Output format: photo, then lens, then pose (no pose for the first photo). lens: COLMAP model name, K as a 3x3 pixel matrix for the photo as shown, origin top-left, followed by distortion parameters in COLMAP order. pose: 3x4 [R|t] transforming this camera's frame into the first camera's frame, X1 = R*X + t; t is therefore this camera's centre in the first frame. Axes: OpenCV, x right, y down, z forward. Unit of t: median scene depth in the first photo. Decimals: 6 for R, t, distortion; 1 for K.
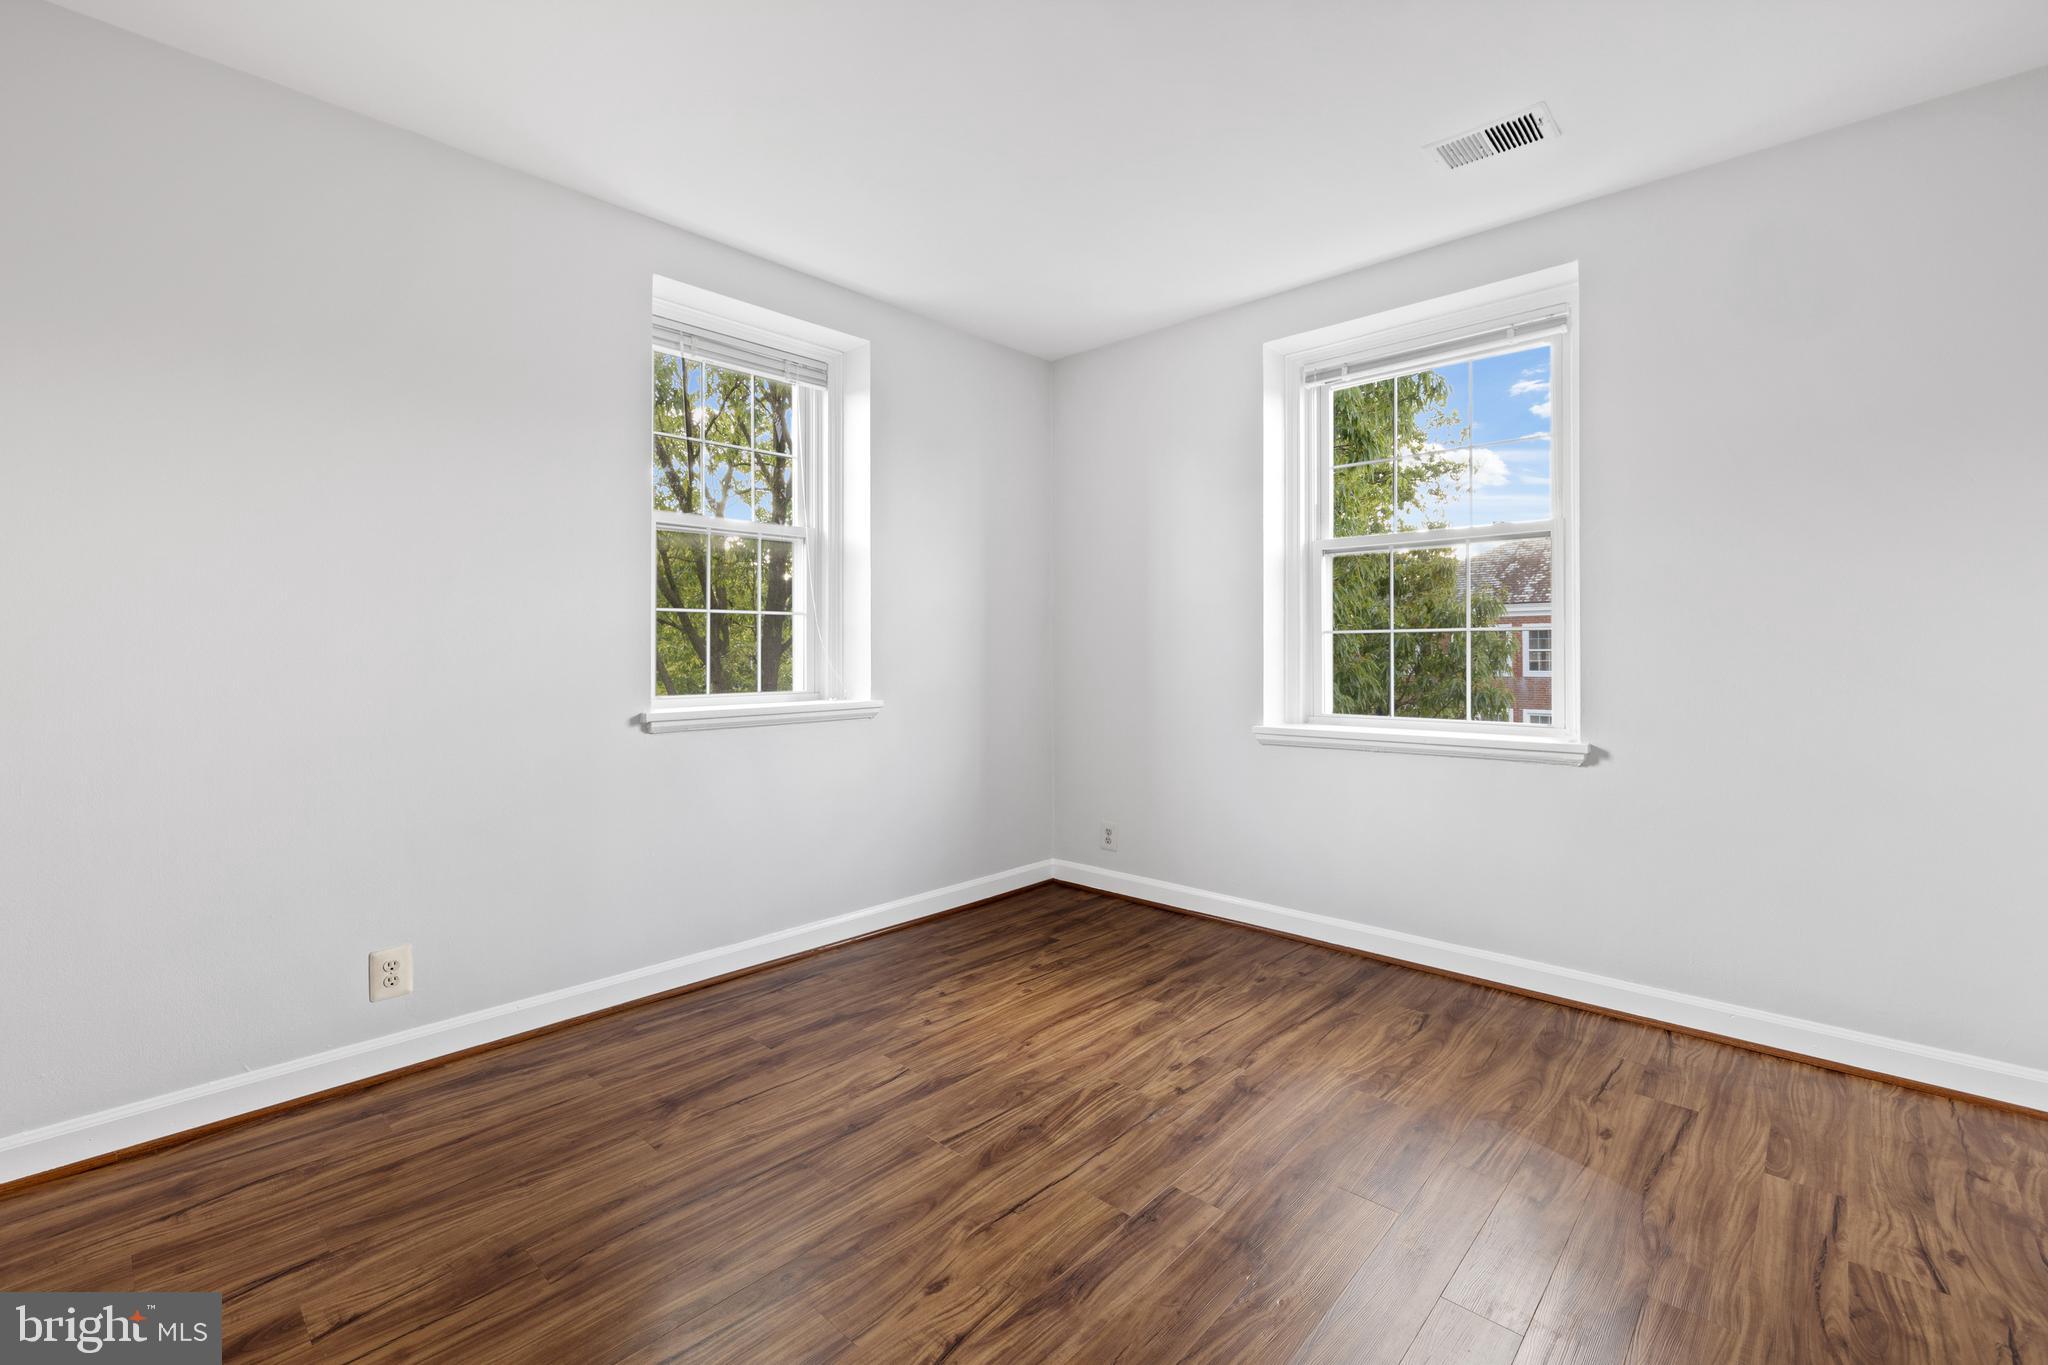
lens RADIAL K [[872.8, 0, 1027.3], [0, 872.8, 651.0], [0, 0, 1]] dist [0.000329, -0.000287]
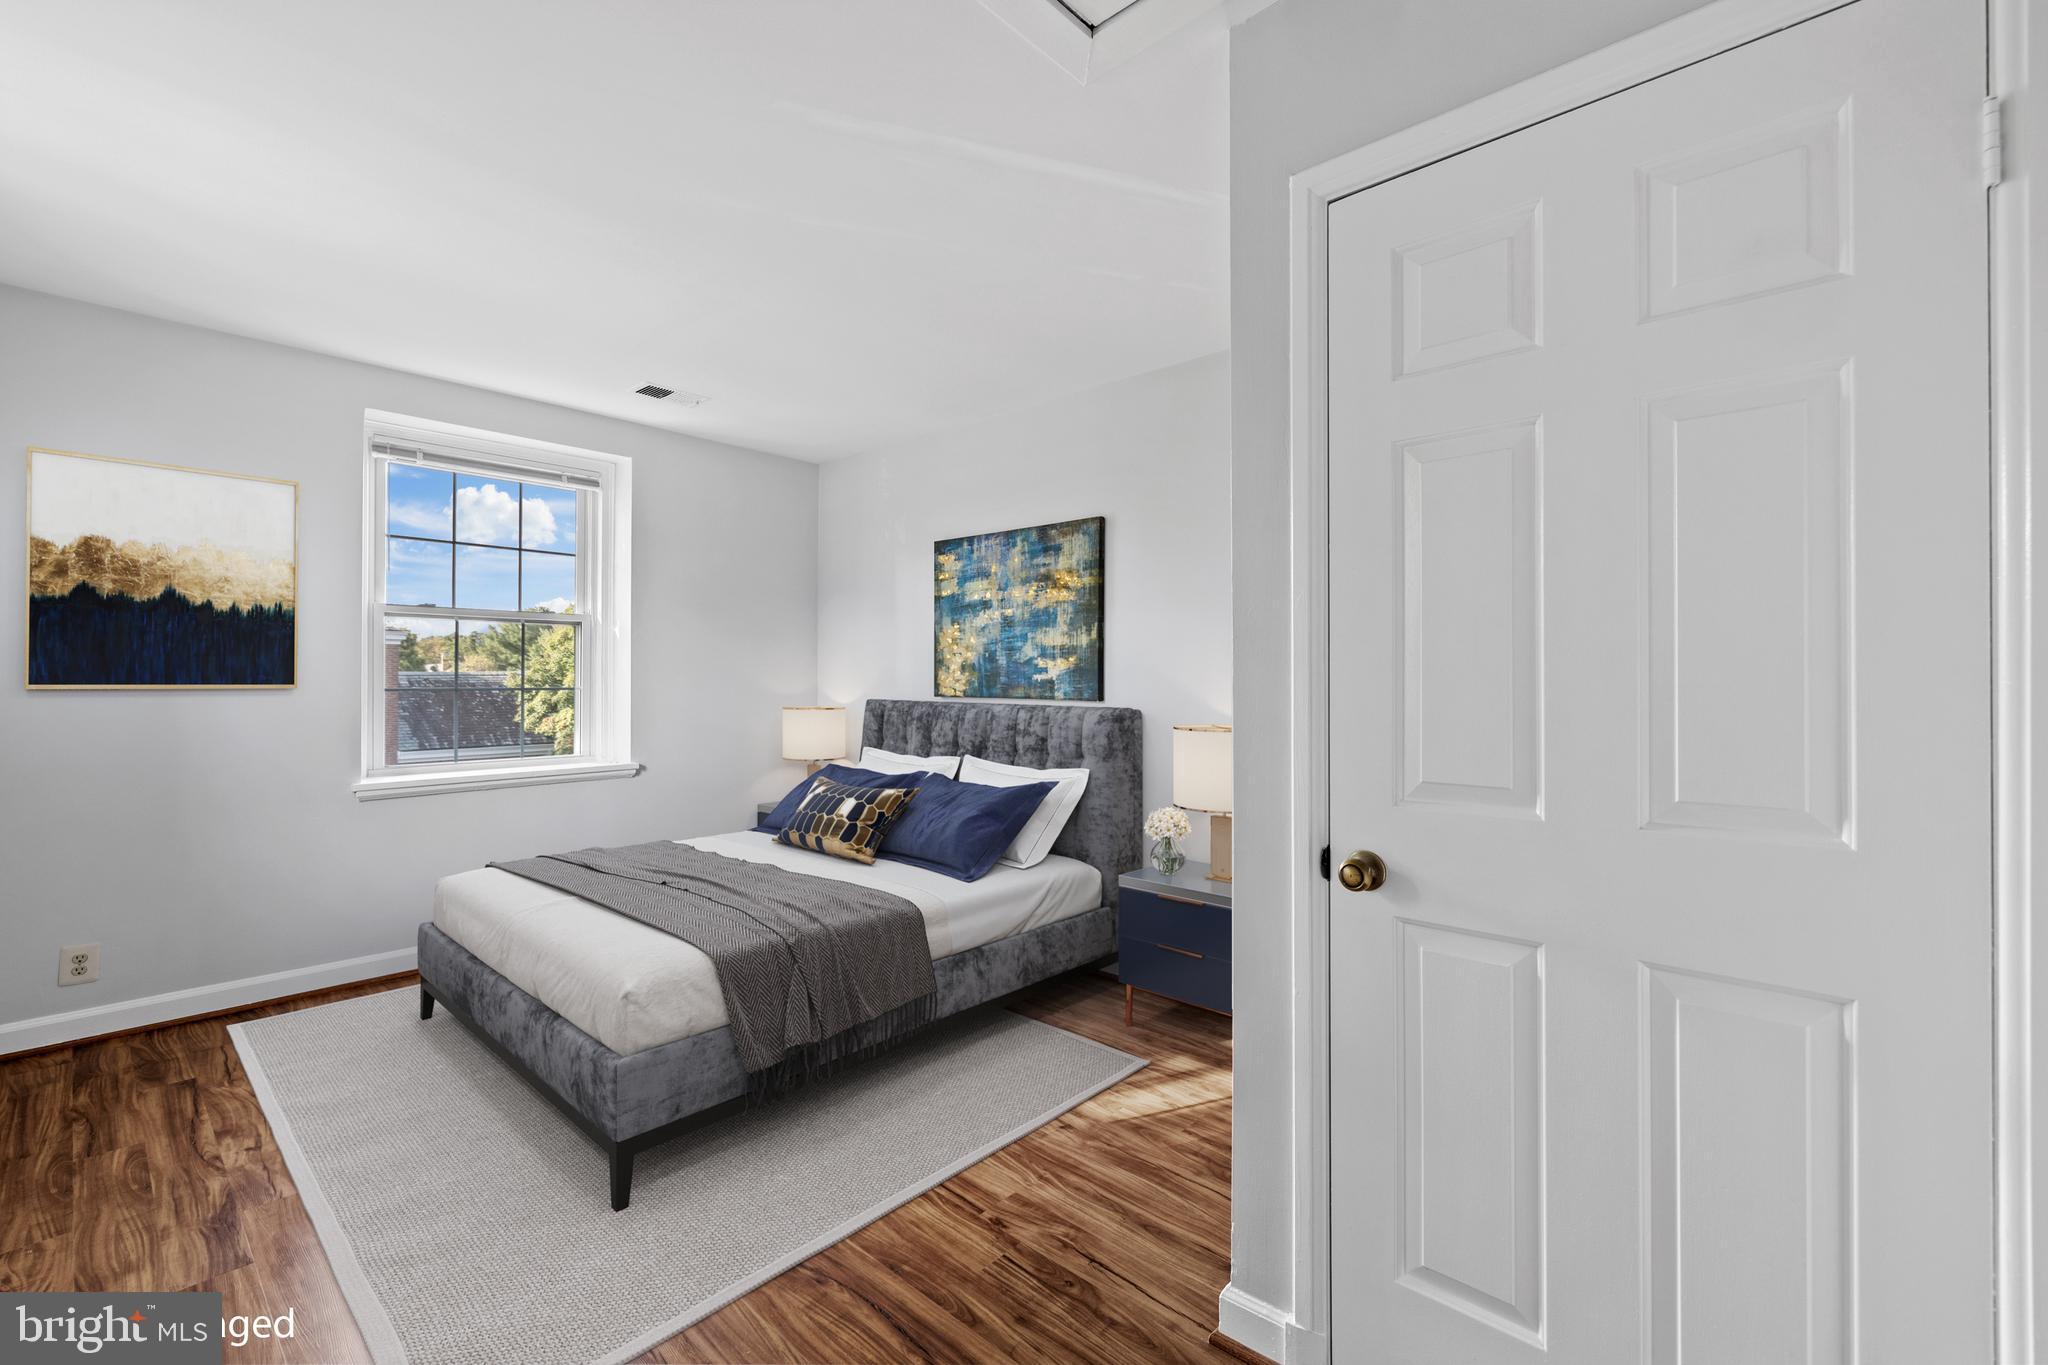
lens RADIAL K [[872.8, 0, 1024.8], [0, 872.8, 672.3], [0, 0, 1]] dist [0.000329, -0.000287]
pose [[-0.021618, 0.011174, 0.999704, -1.428893], [-0.003517, 0.999930, -0.011253, -0.063909], [-0.999760, -0.003759, -0.021577, 0.468757]]
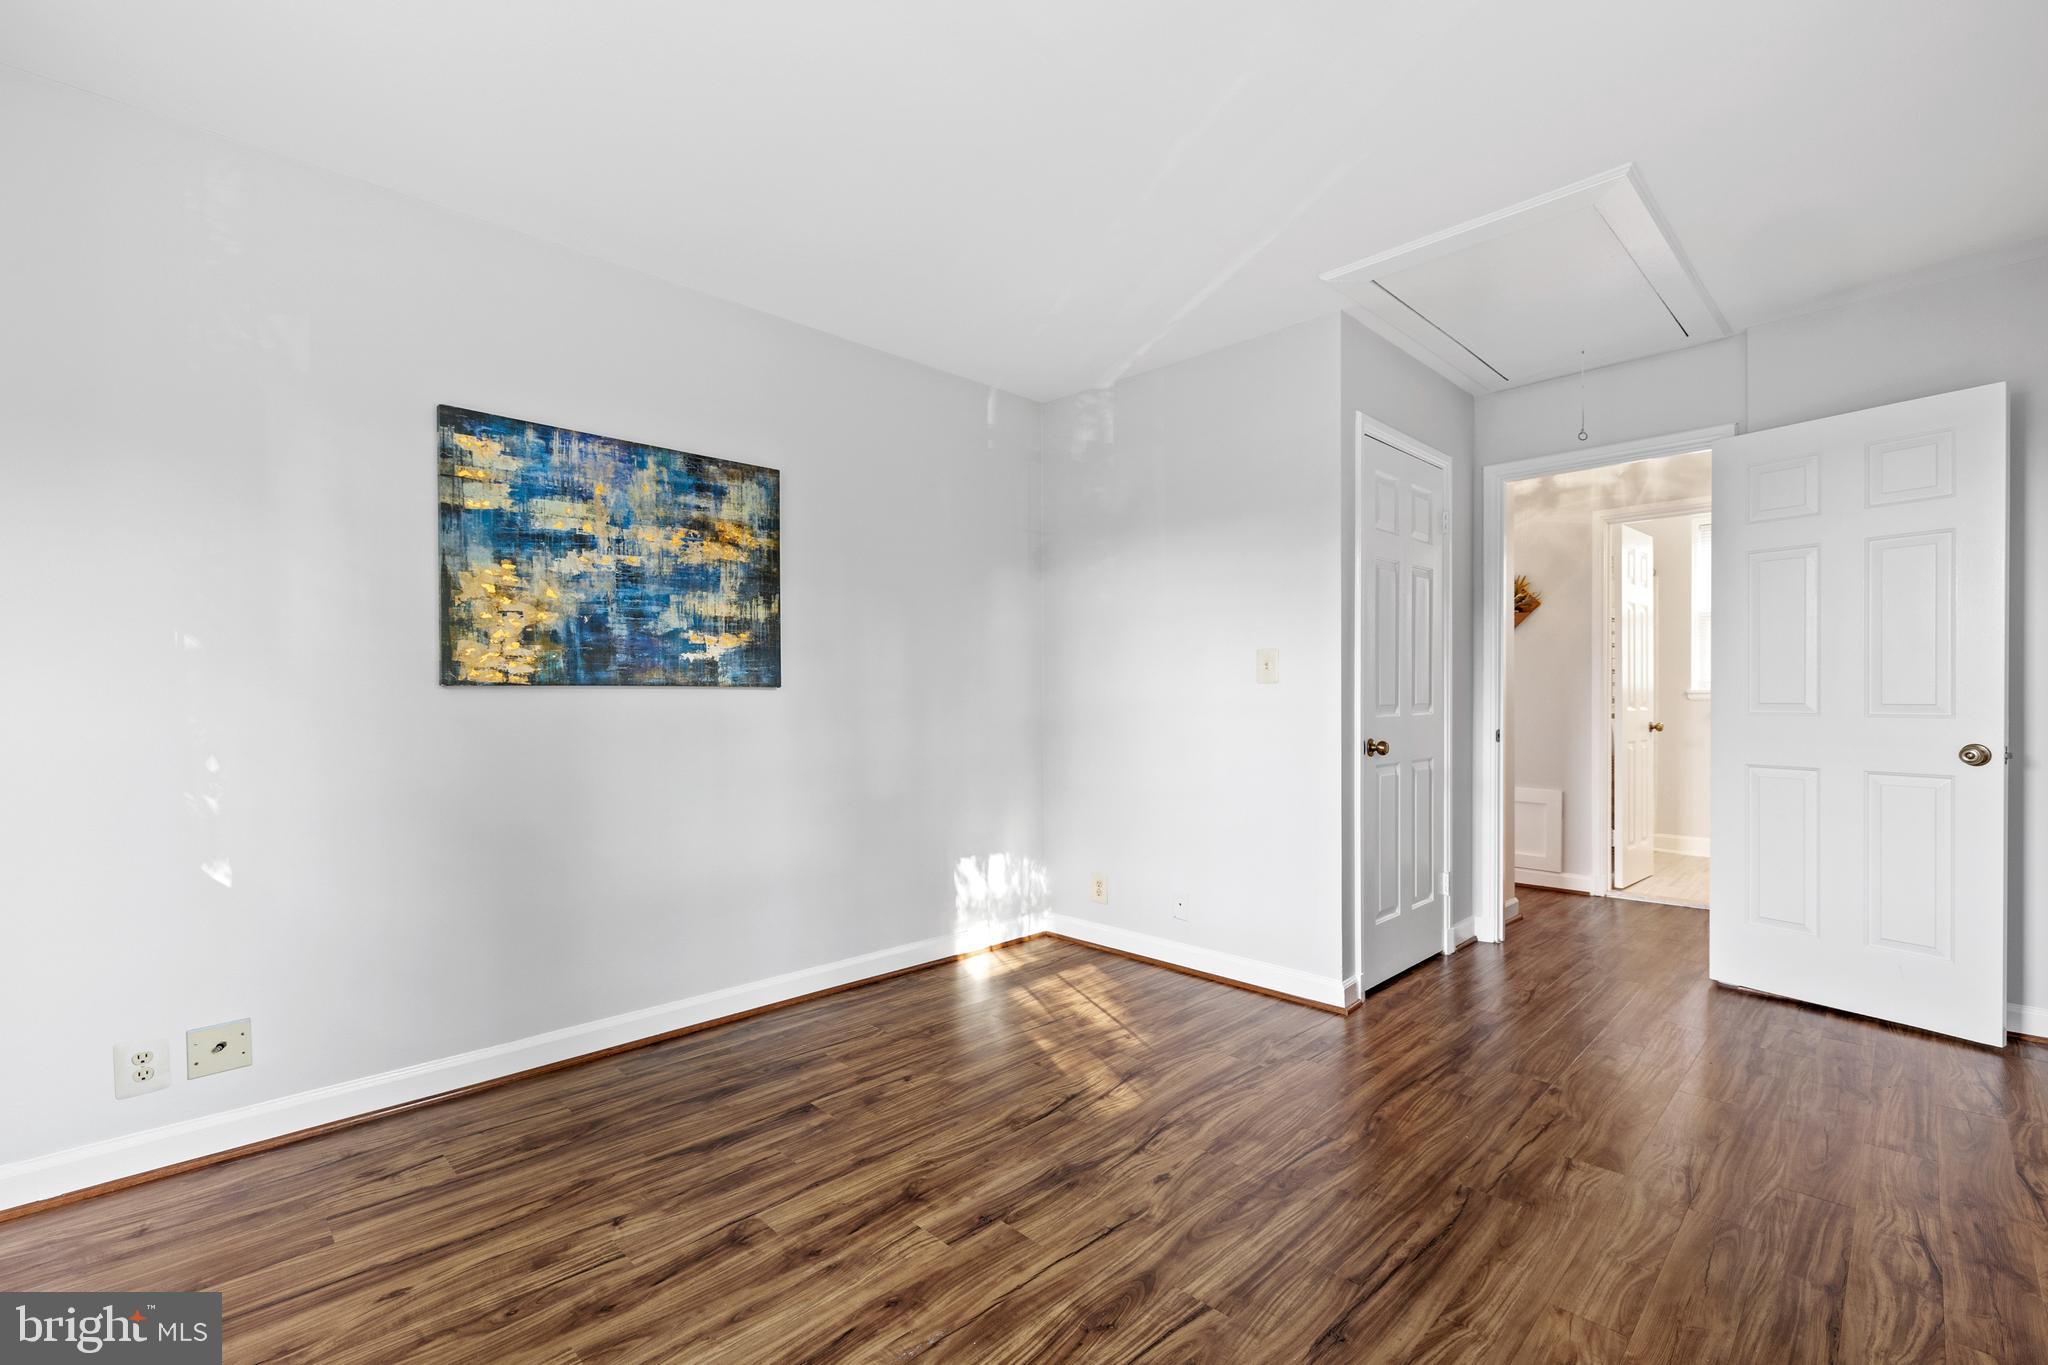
lens RADIAL K [[872.8, 0, 1029.0], [0, 872.8, 695.6], [0, 0, 1]] dist [0.000329, -0.000287]
pose [[-0.999385, 0.003771, 0.034849, 0.041776], [0.003981, 0.999974, 0.005954, -0.011395], [-0.034826, 0.006090, -0.999375, 1.968760]]
